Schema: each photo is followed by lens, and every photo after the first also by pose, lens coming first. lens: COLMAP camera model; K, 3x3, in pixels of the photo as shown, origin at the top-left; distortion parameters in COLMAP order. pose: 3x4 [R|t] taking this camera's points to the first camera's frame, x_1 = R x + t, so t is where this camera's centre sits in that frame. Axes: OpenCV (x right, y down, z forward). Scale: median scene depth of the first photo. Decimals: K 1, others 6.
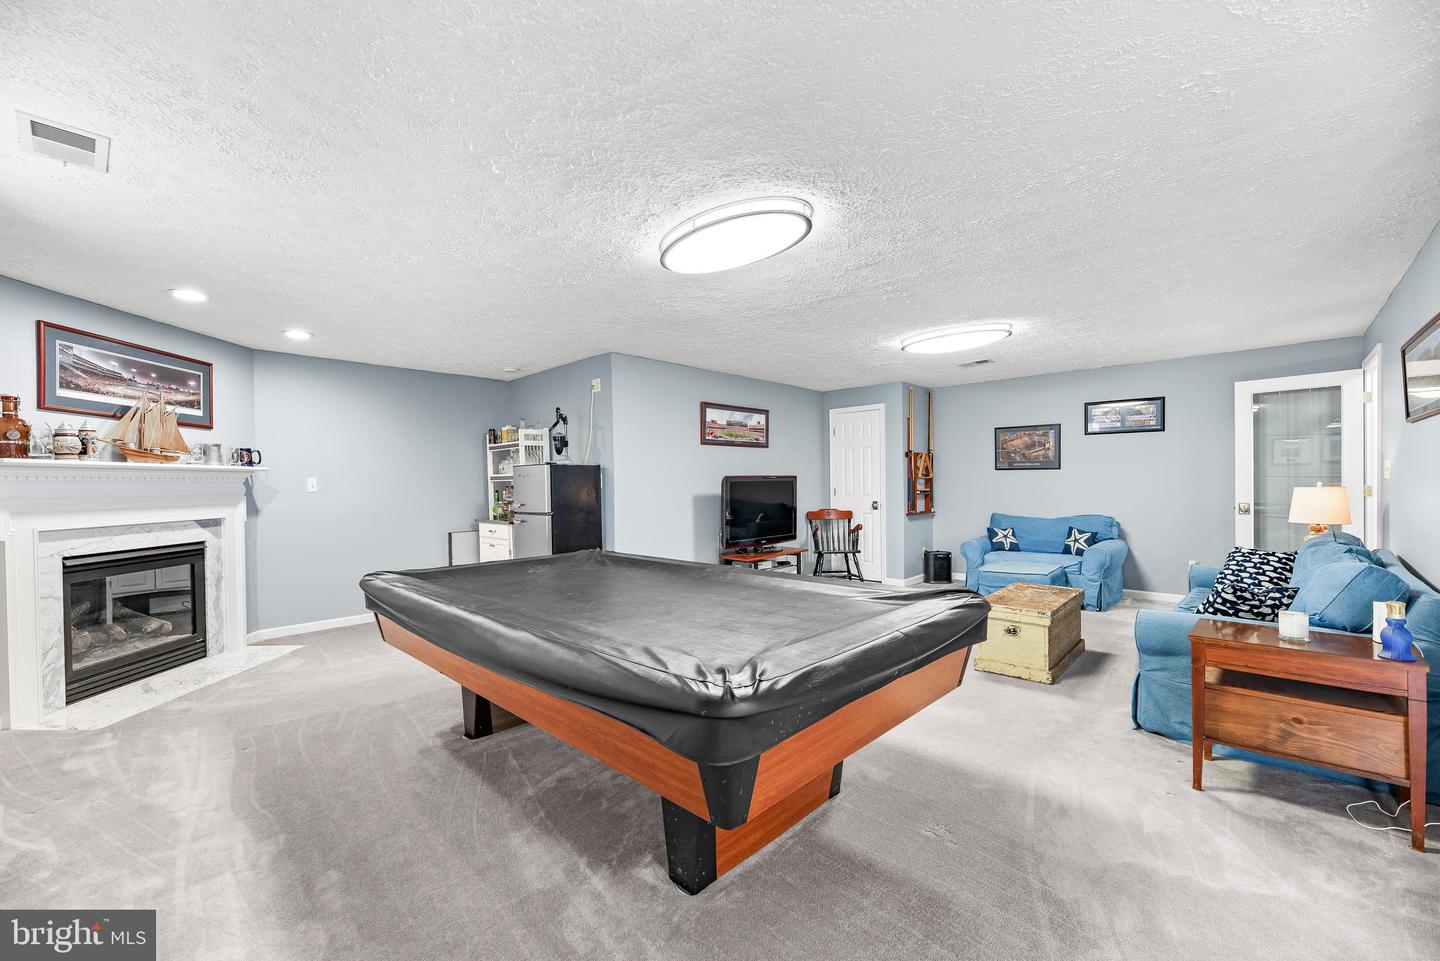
lens RADIAL K [[577.0, 0, 715.8], [0, 577.0, 491.0], [0, 0, 1]] dist [-0.000784, -0.000004]
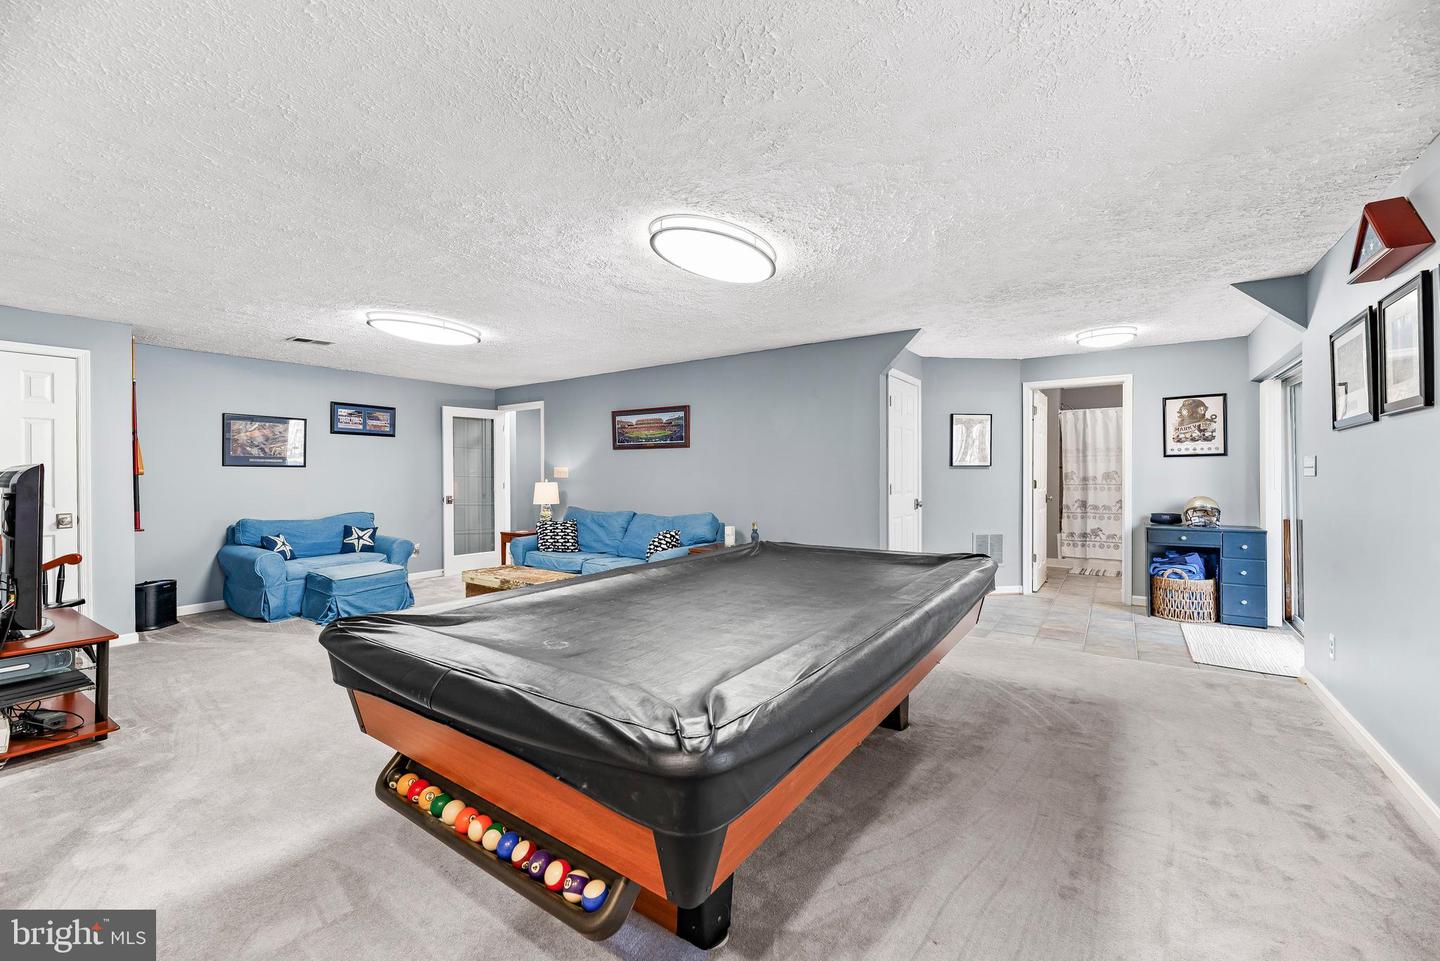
lens RADIAL K [[586.6, 0, 713.3], [0, 586.6, 470.6], [0, 0, 1]] dist [-0.002348, -0.000177]
pose [[-0.151024, 0.020332, 0.988321, -0.473107], [0.024564, 0.999557, -0.016809, 0.000023], [-0.988225, 0.021739, -0.151456, 0.518241]]
